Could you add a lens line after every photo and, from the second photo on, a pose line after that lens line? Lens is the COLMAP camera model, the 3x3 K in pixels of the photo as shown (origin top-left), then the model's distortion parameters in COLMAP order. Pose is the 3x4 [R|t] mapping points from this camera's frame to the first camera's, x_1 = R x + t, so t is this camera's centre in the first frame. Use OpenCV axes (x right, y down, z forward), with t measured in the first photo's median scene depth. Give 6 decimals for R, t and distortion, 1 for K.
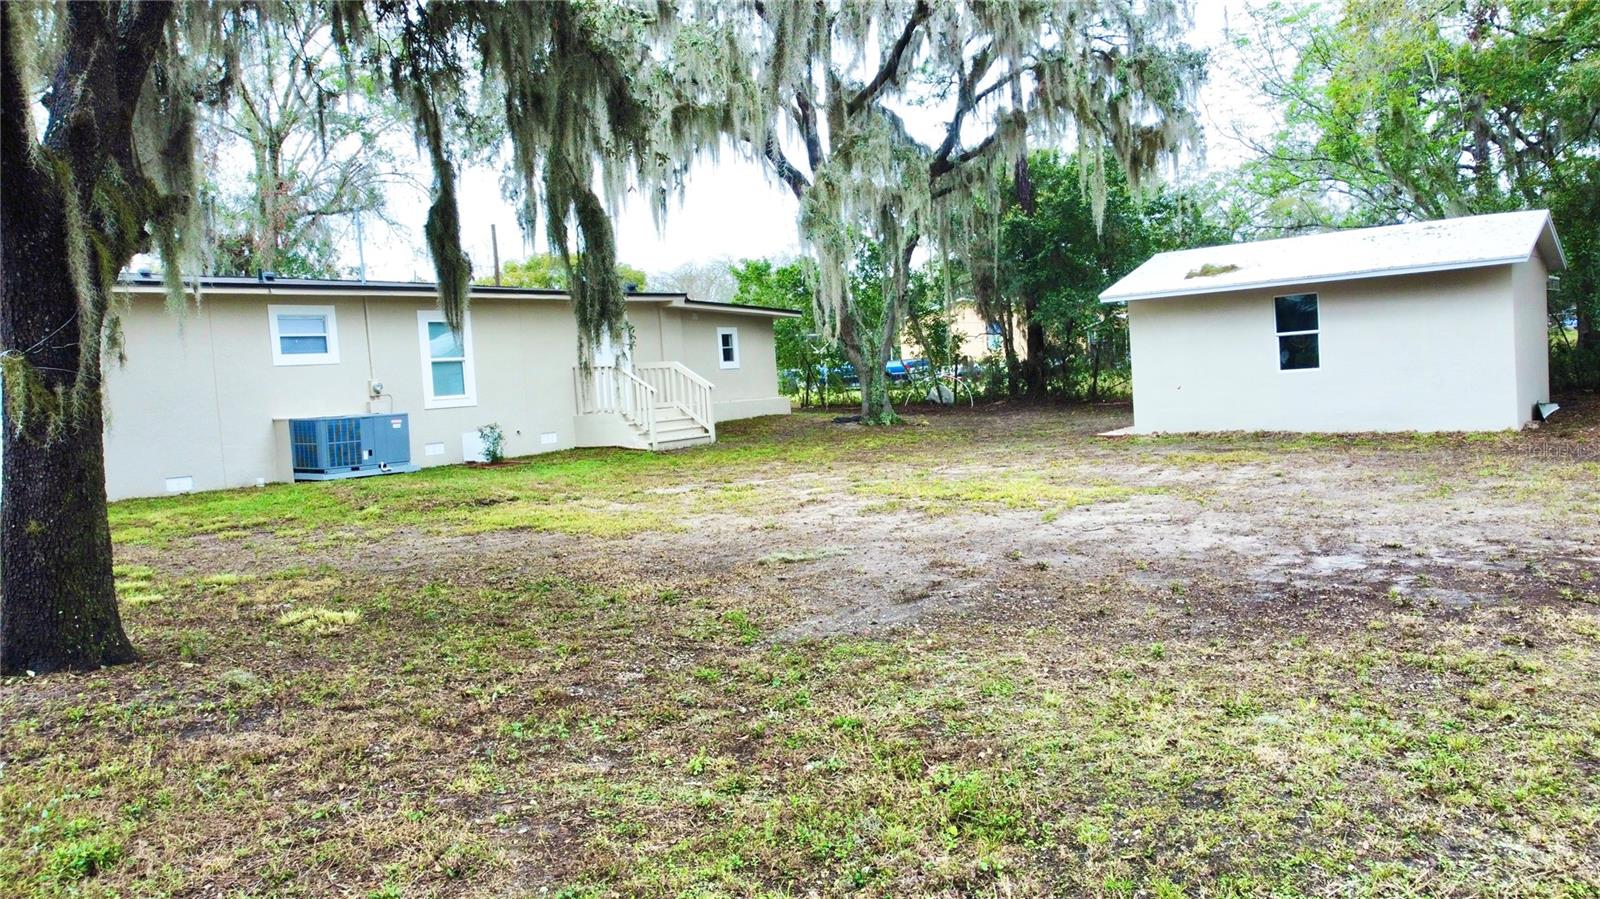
lens RADIAL K [[1187.7, 0, 779.2], [0, 1187.7, 448.7], [0, 0, 1]] dist [0.019058, -0.001779]
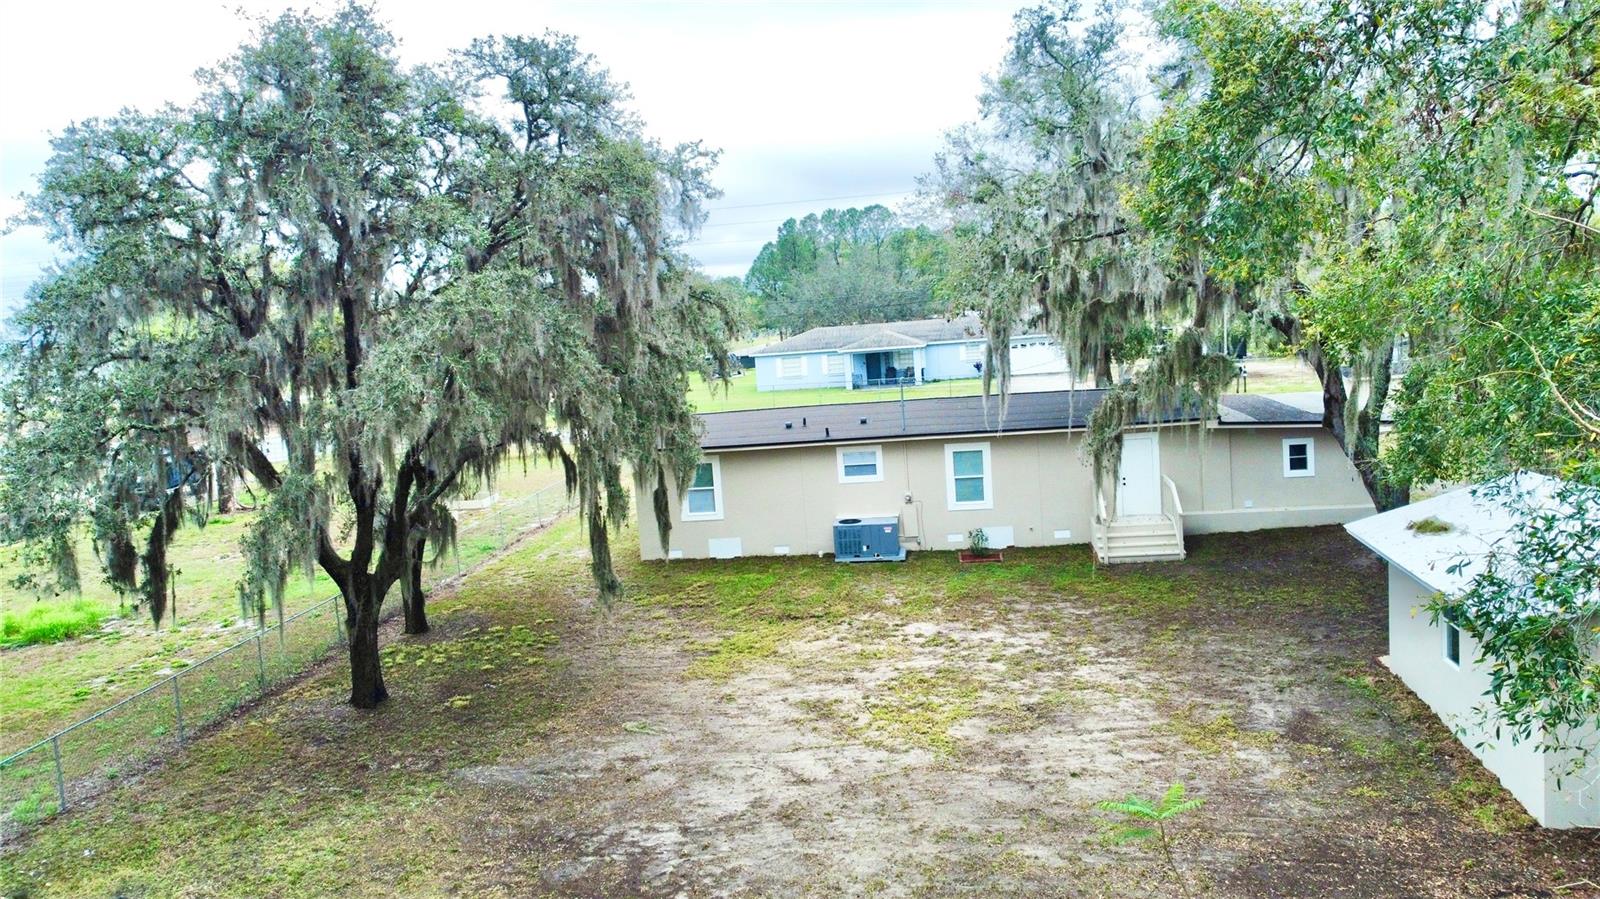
lens RADIAL K [[1187.5, 0, 800.0], [0, 1187.5, 449.5], [0, 0, 1]] dist [-0.004660, 0.010857]
pose [[0.504137, 0.137683, -0.852578, 0.912276], [-0.019290, 0.988759, 0.148268, -0.345563], [0.863408, -0.058301, 0.501126, 0.121375]]
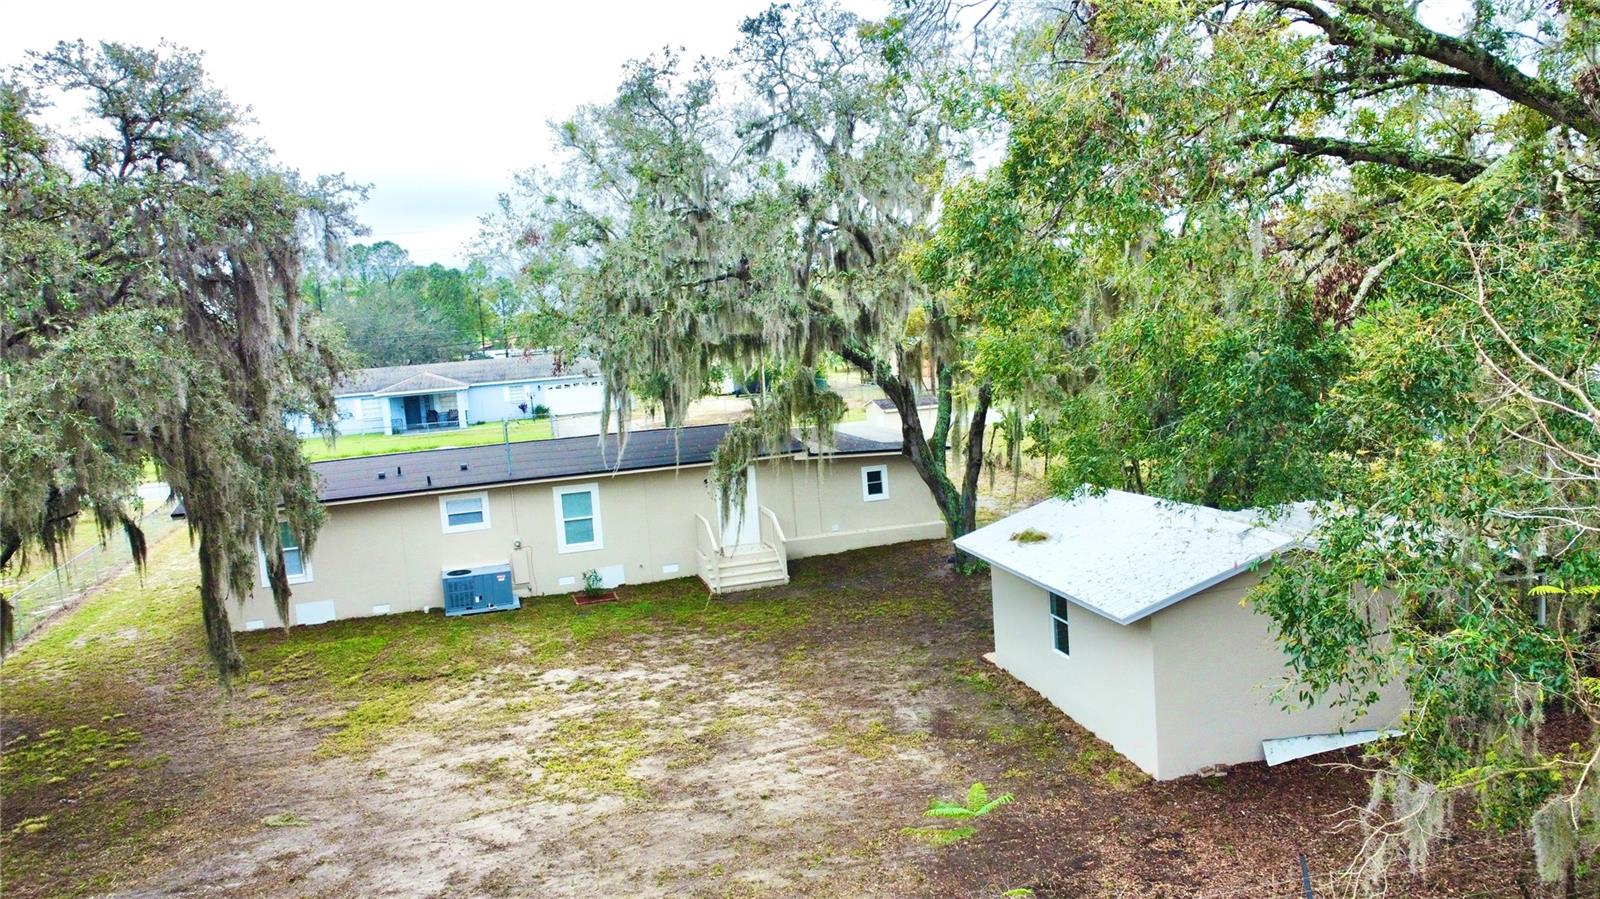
lens RADIAL K [[1187.7, 0, 779.2], [0, 1187.7, 448.7], [0, 0, 1]] dist [0.019058, -0.001779]
pose [[0.796478, 0.083173, -0.598920, 0.834550], [-0.023862, 0.994046, 0.106312, -0.346086], [0.604197, -0.070384, 0.793721, 0.020536]]
